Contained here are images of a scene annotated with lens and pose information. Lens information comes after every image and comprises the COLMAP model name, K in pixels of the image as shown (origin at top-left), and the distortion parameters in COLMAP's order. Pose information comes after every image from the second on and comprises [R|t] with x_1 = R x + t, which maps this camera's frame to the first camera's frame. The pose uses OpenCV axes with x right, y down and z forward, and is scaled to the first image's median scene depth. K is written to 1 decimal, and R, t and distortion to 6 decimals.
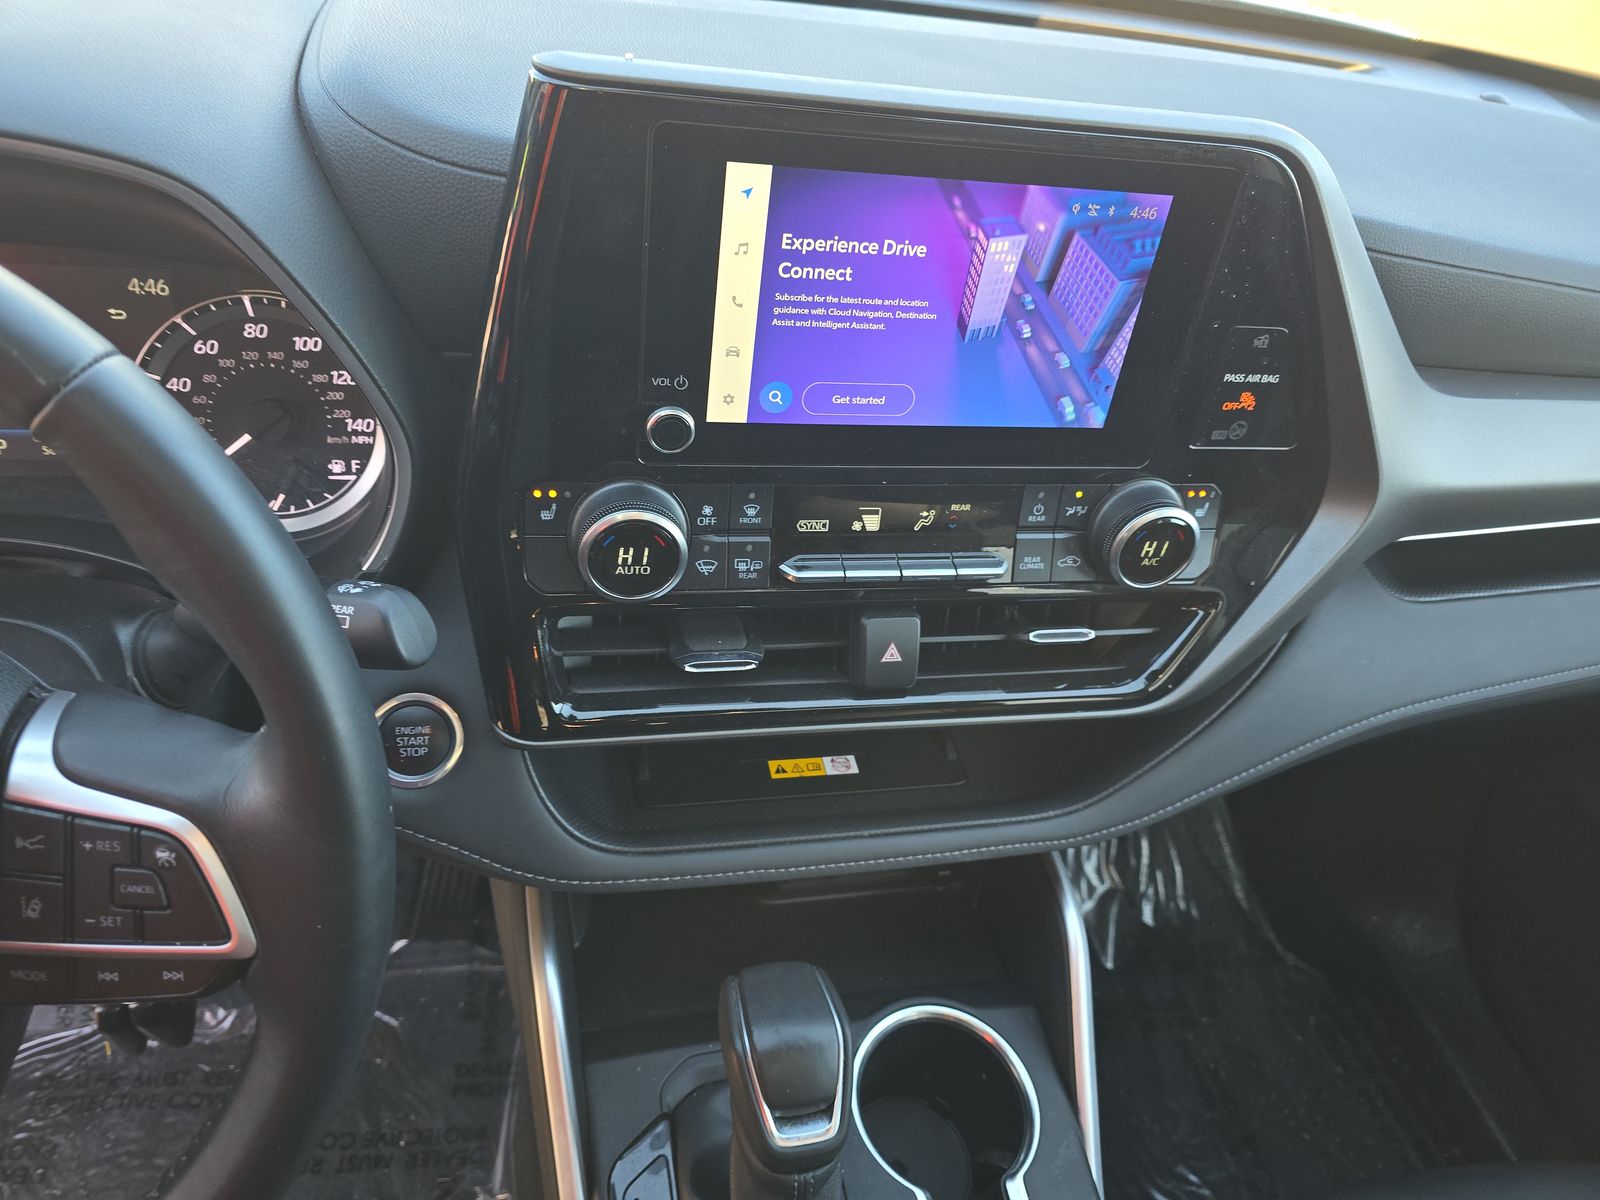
lens RADIAL K [[1065.5, 0, 797.4], [0, 1065.5, 605.9], [0, 0, 1]] dist [0.015479, -0.038429]
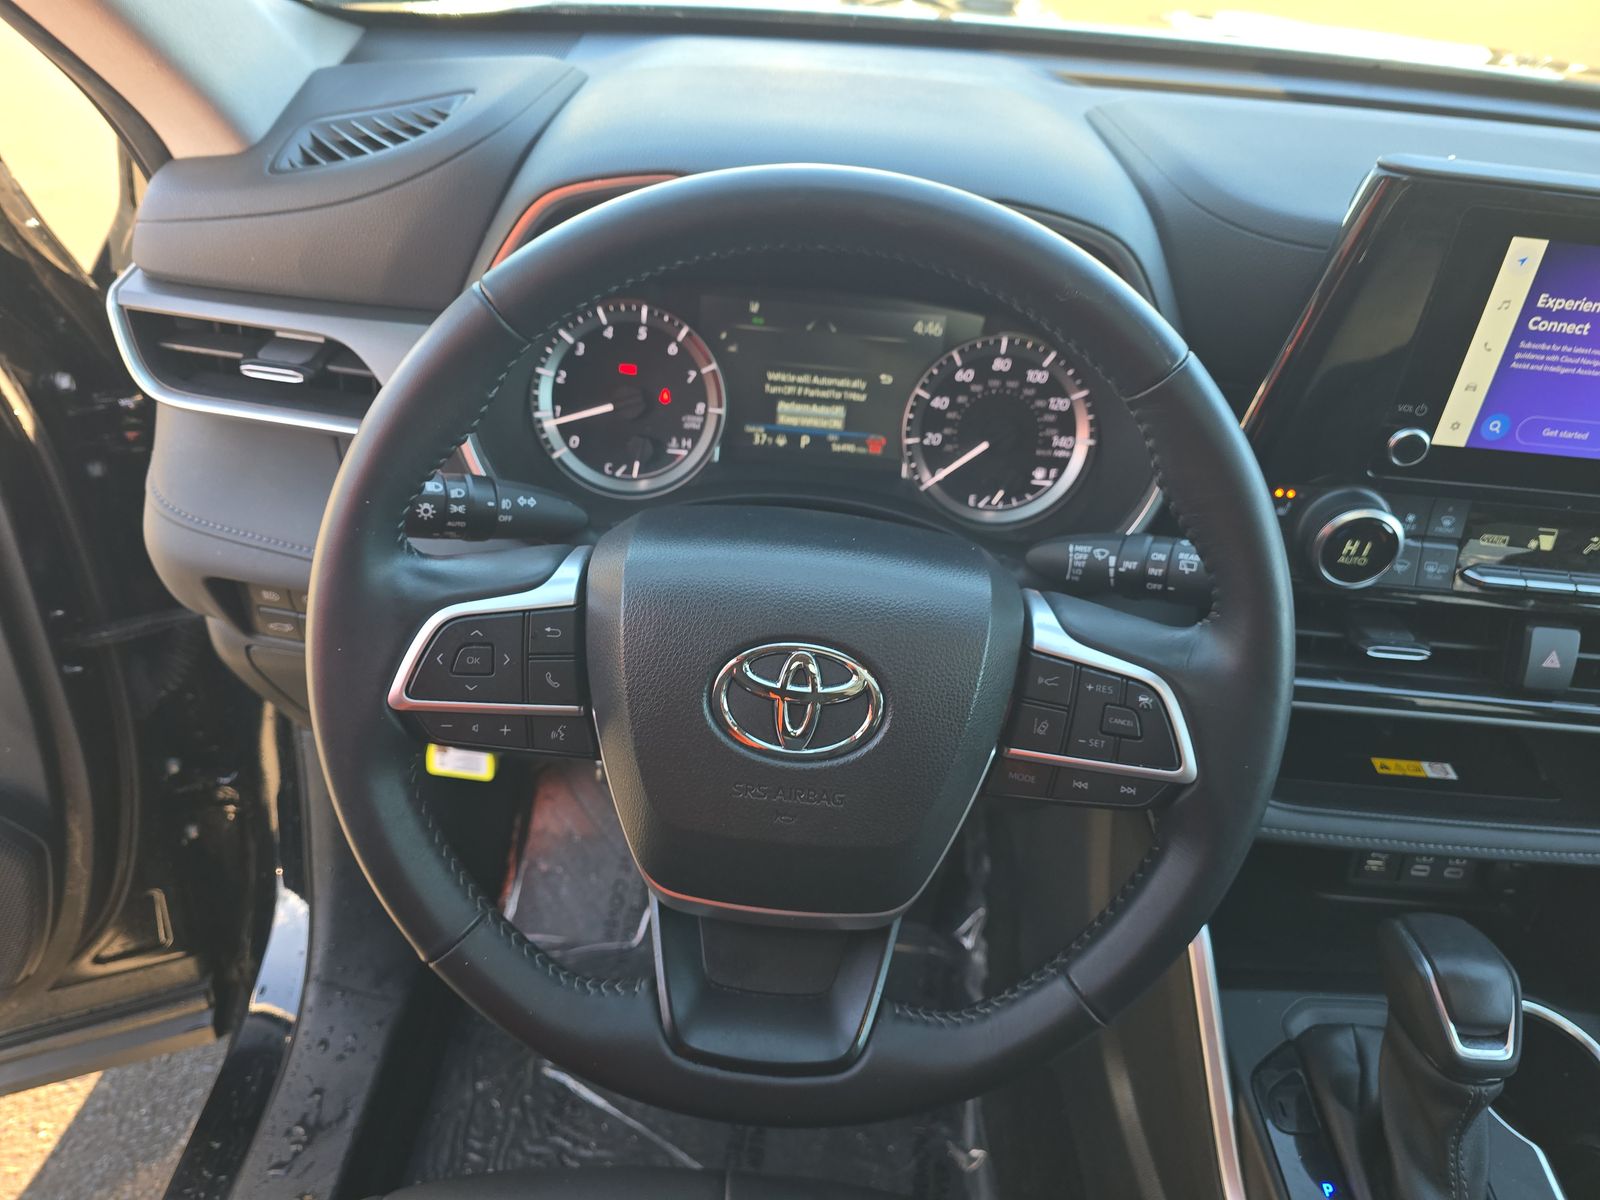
lens RADIAL K [[1065.5, 0, 798.2], [0, 1065.5, 598.1], [0, 0, 1]] dist [0.015479, -0.038429]
pose [[0.965841, 0.087021, -0.244087, -0.413339], [-0.107920, 0.991434, -0.073571, 0.148871], [0.235594, 0.097400, 0.966959, -0.291542]]
